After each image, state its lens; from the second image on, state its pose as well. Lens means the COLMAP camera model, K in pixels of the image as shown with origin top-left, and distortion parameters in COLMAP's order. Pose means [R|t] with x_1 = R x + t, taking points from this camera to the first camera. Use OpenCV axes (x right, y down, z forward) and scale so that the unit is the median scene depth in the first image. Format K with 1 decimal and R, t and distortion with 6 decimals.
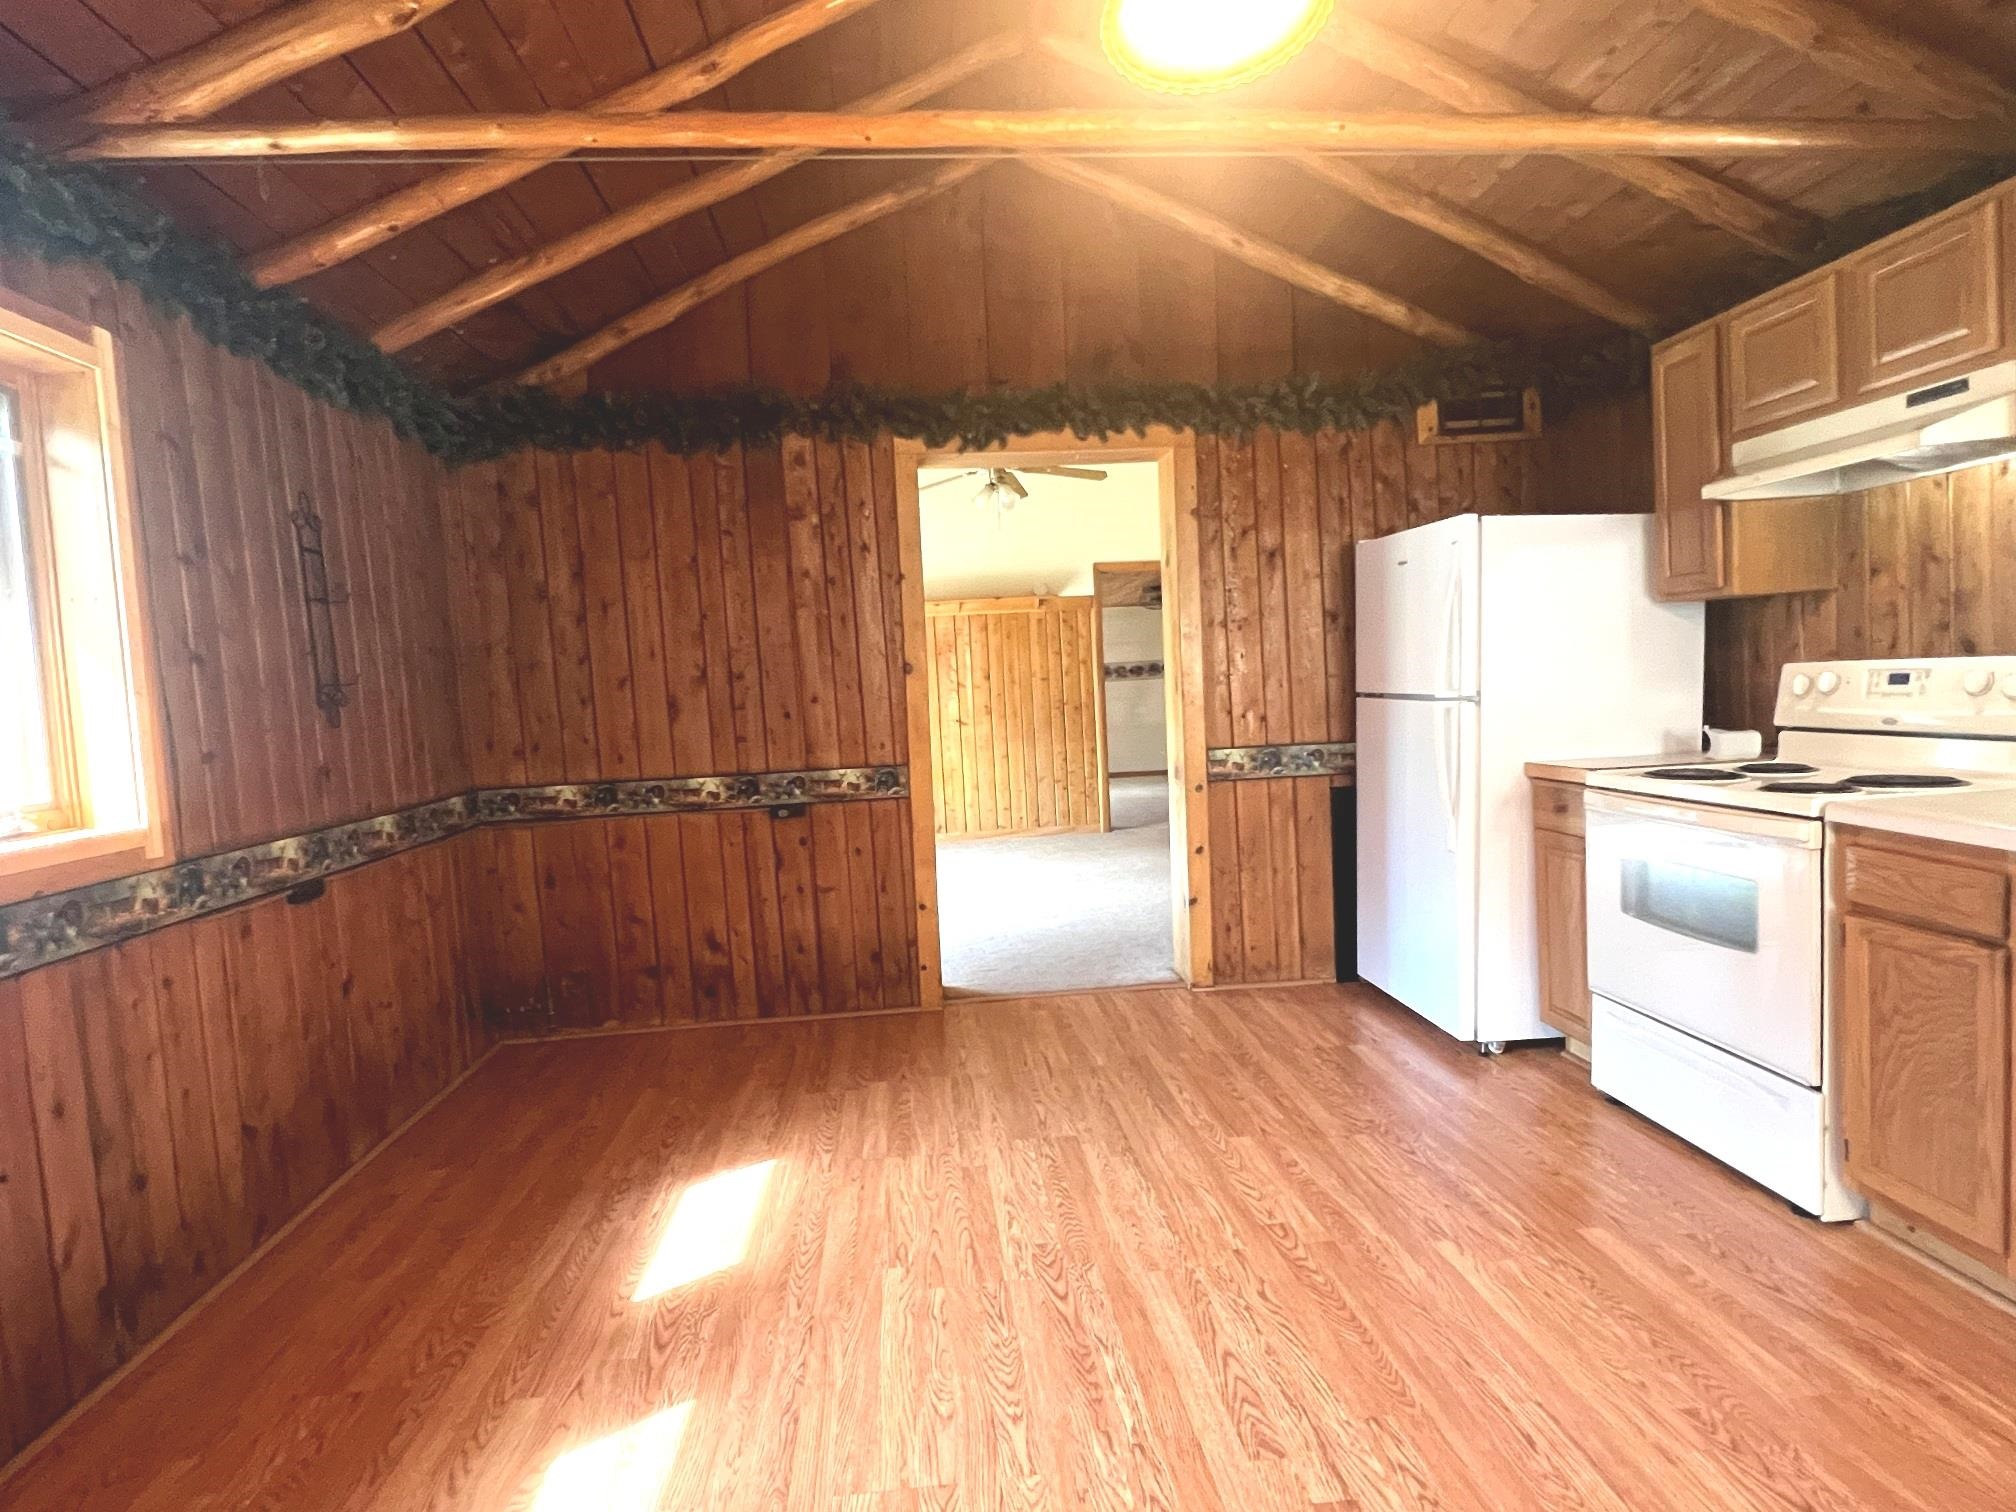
lens RADIAL K [[1078.8, 0, 995.1], [0, 1078.8, 750.8], [0, 0, 1]] dist [0.000094, -0.001817]
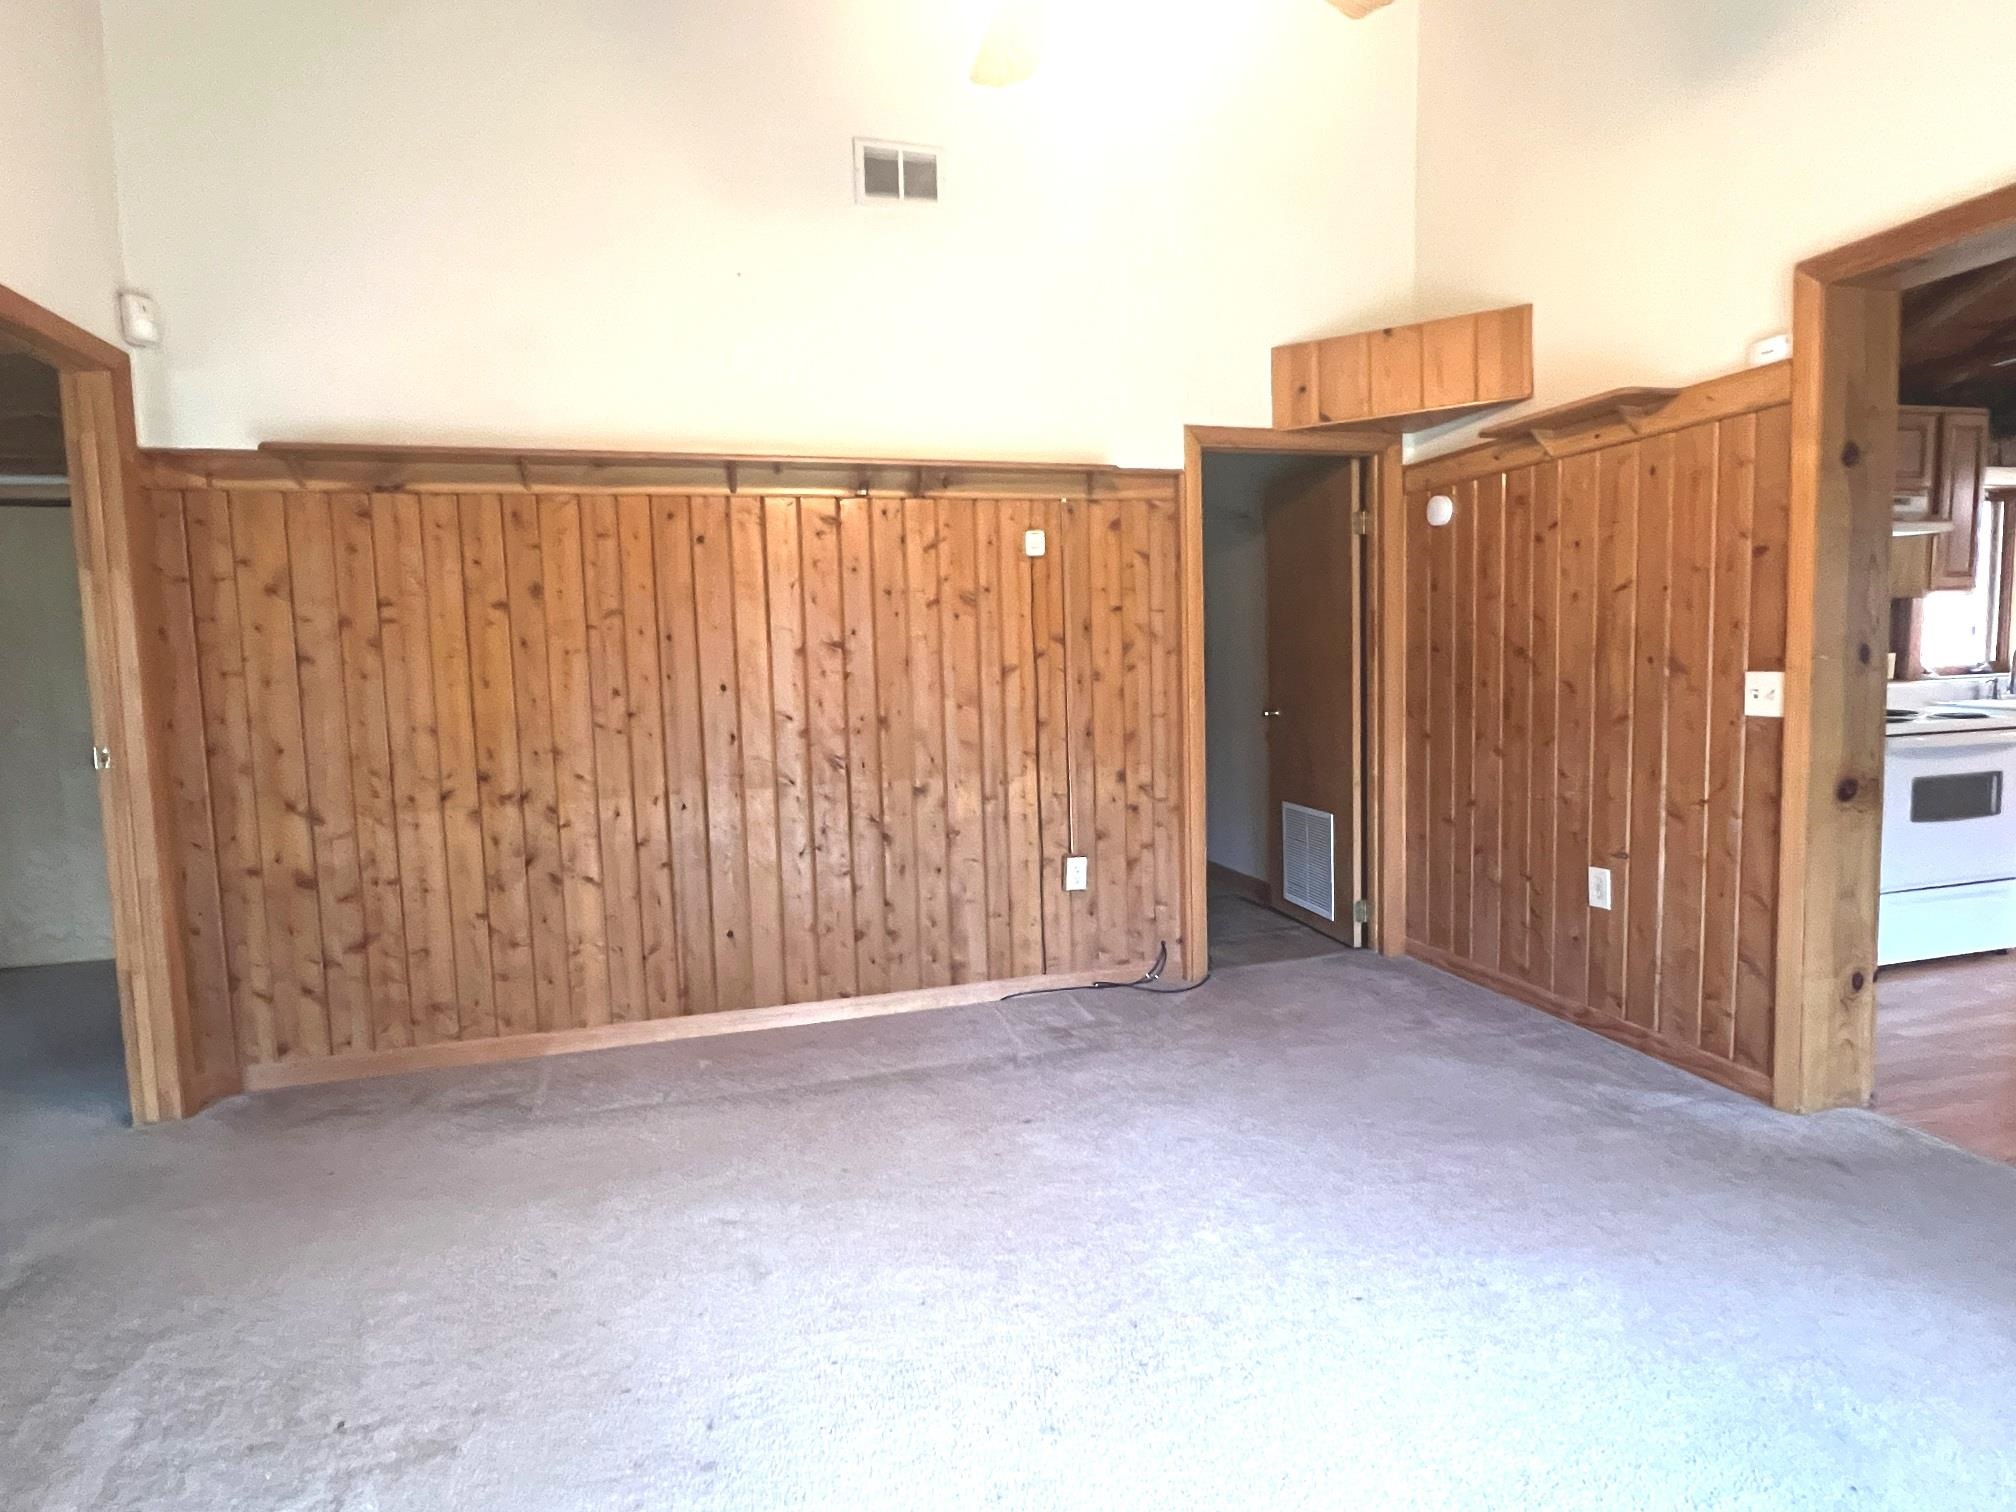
lens RADIAL K [[1078.8, 0, 1001.8], [0, 1078.8, 741.5], [0, 0, 1]] dist [0.000094, -0.001817]
pose [[-0.193942, -0.027641, 0.980624, -0.459147], [0.096885, 0.994177, 0.047184, -0.110613], [-0.976217, 0.104158, -0.190134, 2.031037]]
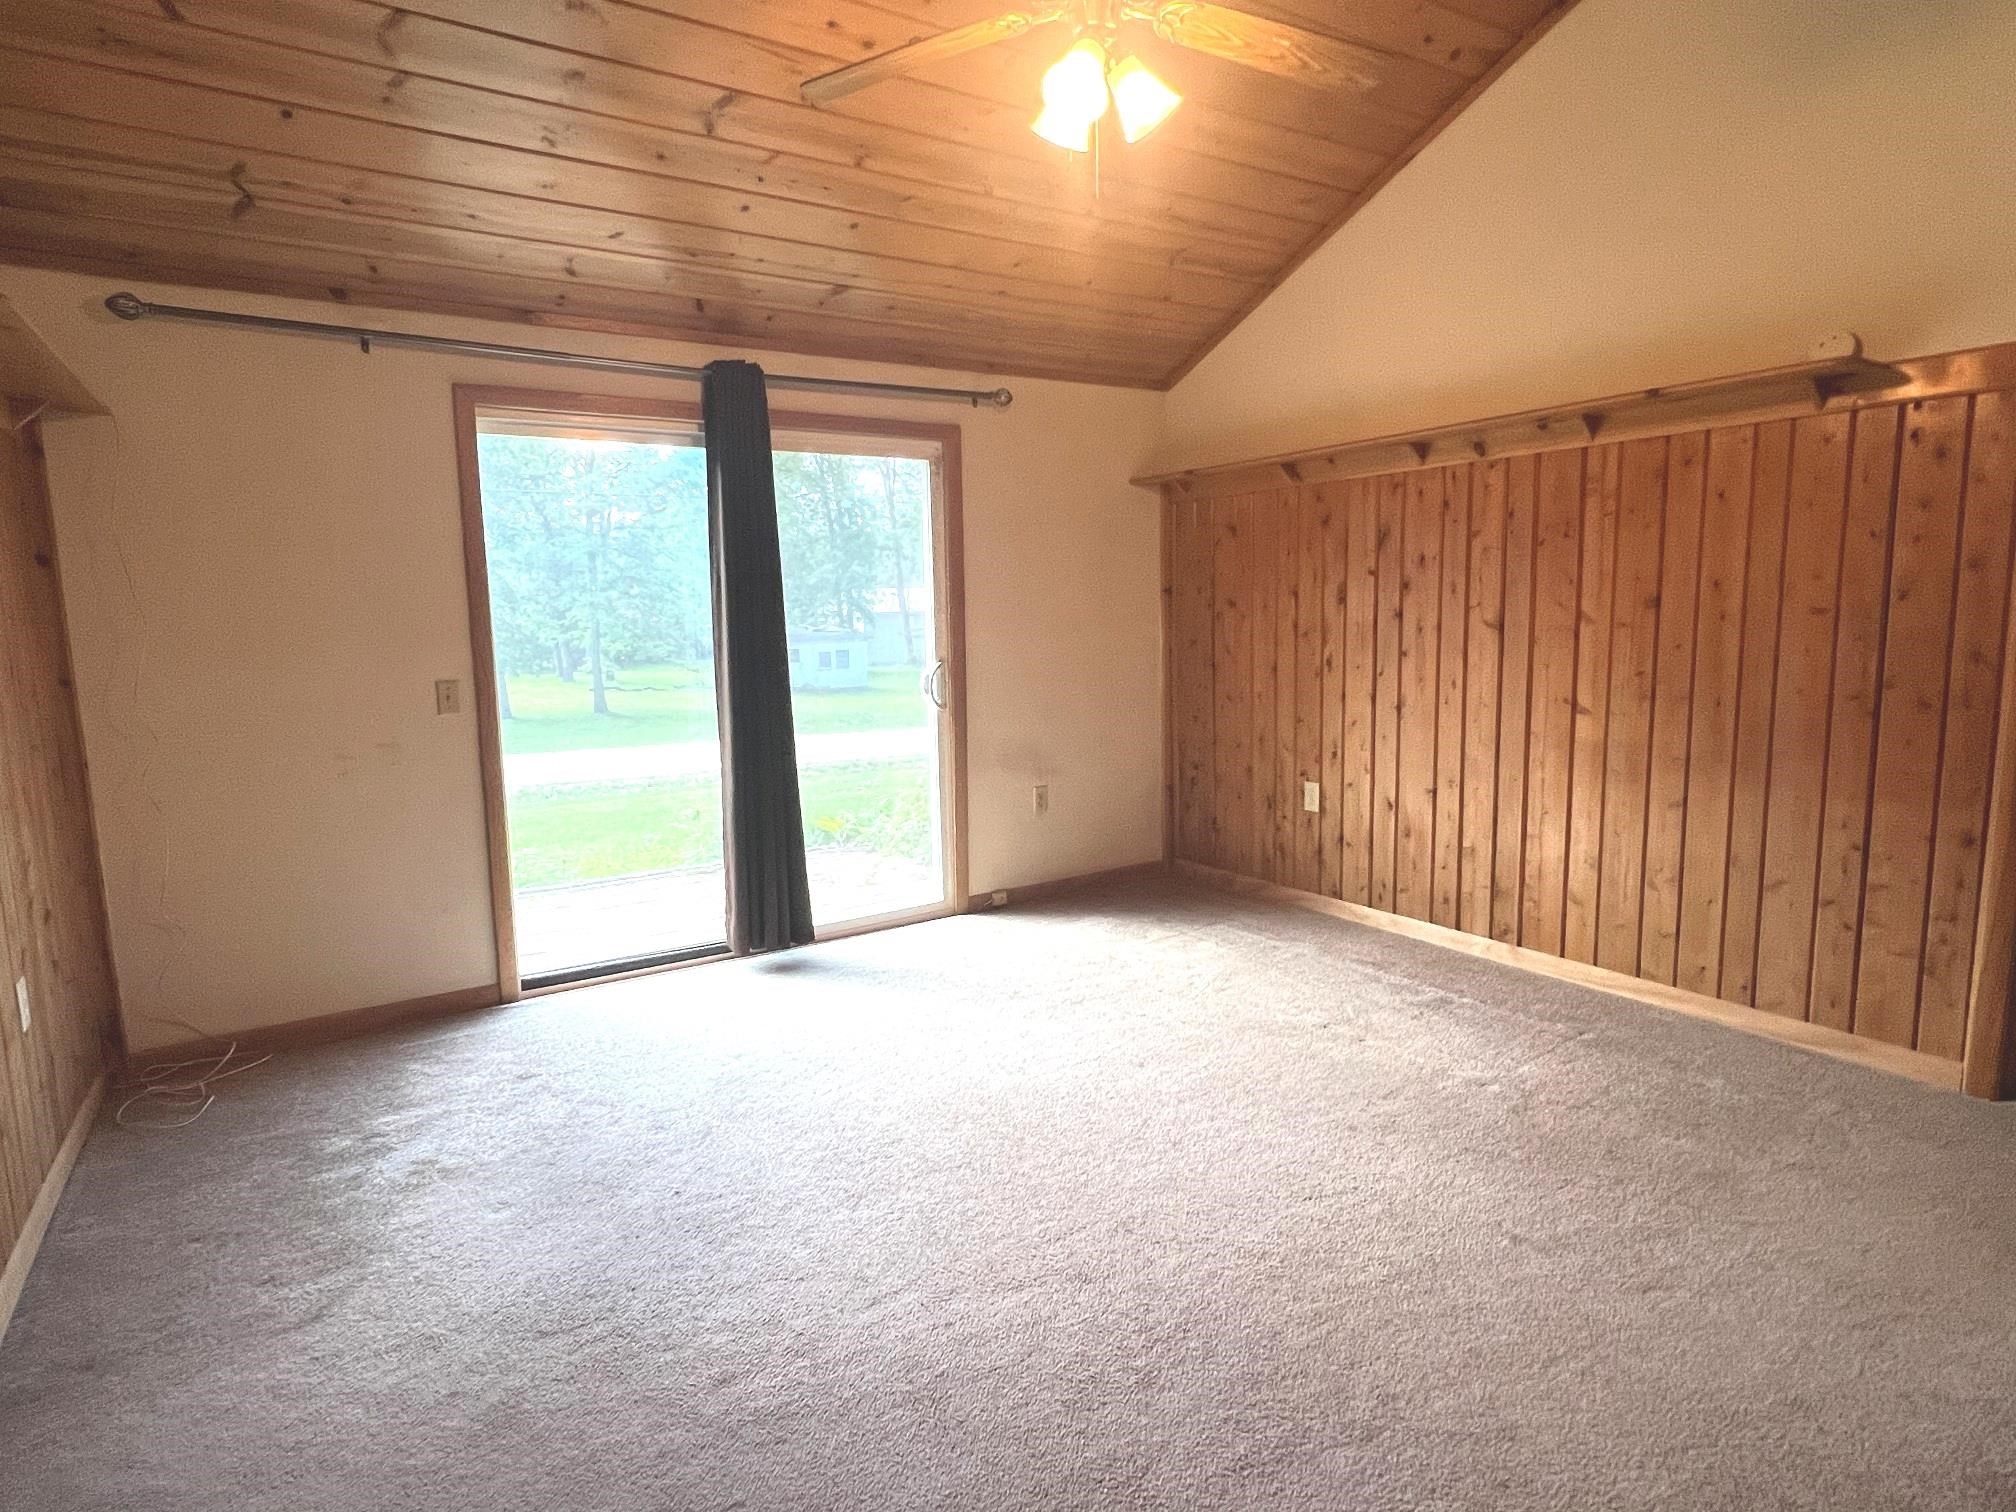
lens RADIAL K [[1078.8, 0, 996.9], [0, 1078.8, 754.9], [0, 0, 1]] dist [0.000094, -0.001817]
pose [[0.465576, 0.157283, -0.870920, 0.584914], [-0.053226, 0.987276, 0.149843, -0.147405], [0.883406, -0.023407, 0.468024, 1.497752]]
